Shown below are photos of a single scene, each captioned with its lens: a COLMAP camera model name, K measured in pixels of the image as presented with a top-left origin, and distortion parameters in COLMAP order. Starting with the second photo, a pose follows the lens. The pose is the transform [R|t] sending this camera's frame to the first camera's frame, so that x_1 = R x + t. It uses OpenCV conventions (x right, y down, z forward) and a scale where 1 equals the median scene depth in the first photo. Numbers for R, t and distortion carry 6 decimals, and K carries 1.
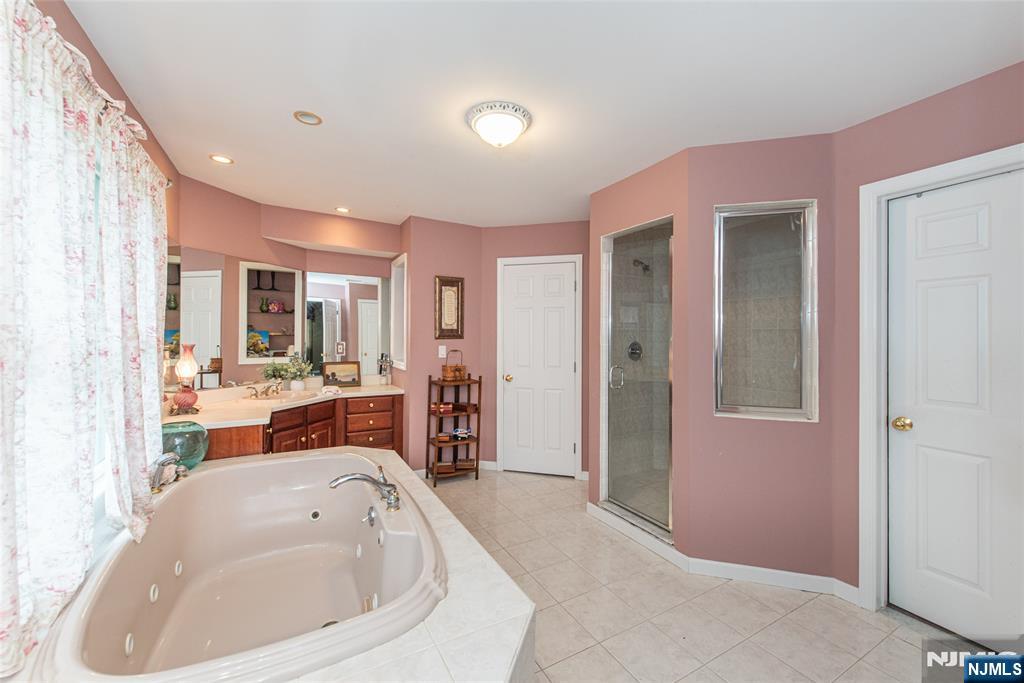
lens RADIAL K [[411.6, 0, 513.1], [0, 411.6, 334.4], [0, 0, 1]] dist [0.007432, -0.002524]
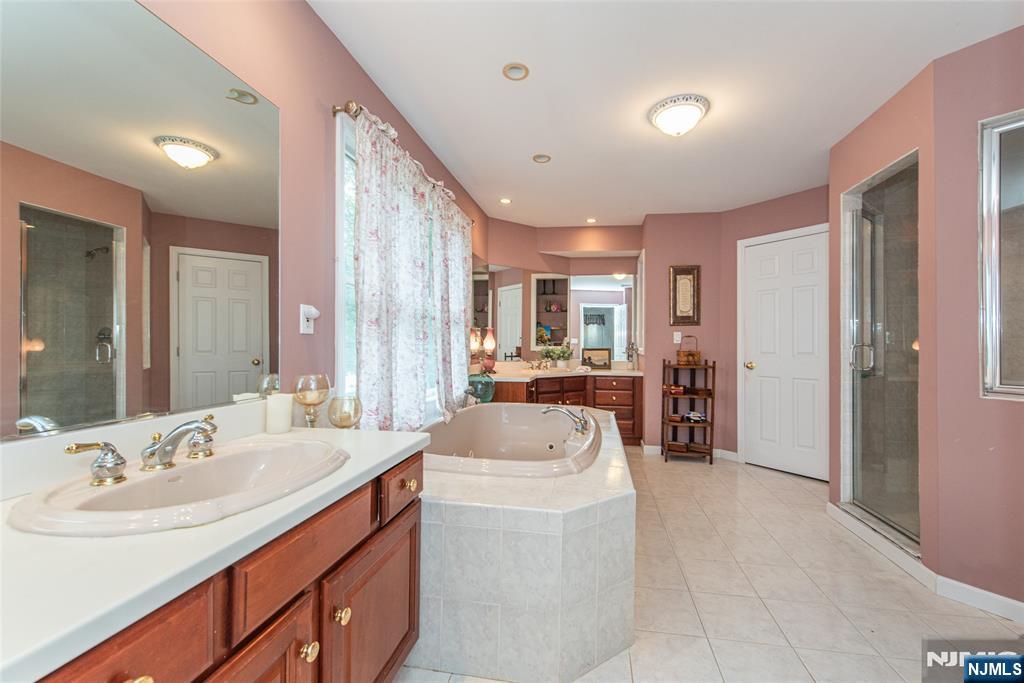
lens RADIAL K [[411.6, 0, 520.6], [0, 411.6, 342.9], [0, 0, 1]] dist [0.007432, -0.002524]
pose [[0.777516, 0.001251, -0.628862, 0.198265], [-0.002630, 0.999996, -0.001262, 0.063791], [0.628858, 0.002635, 0.777516, -0.081115]]
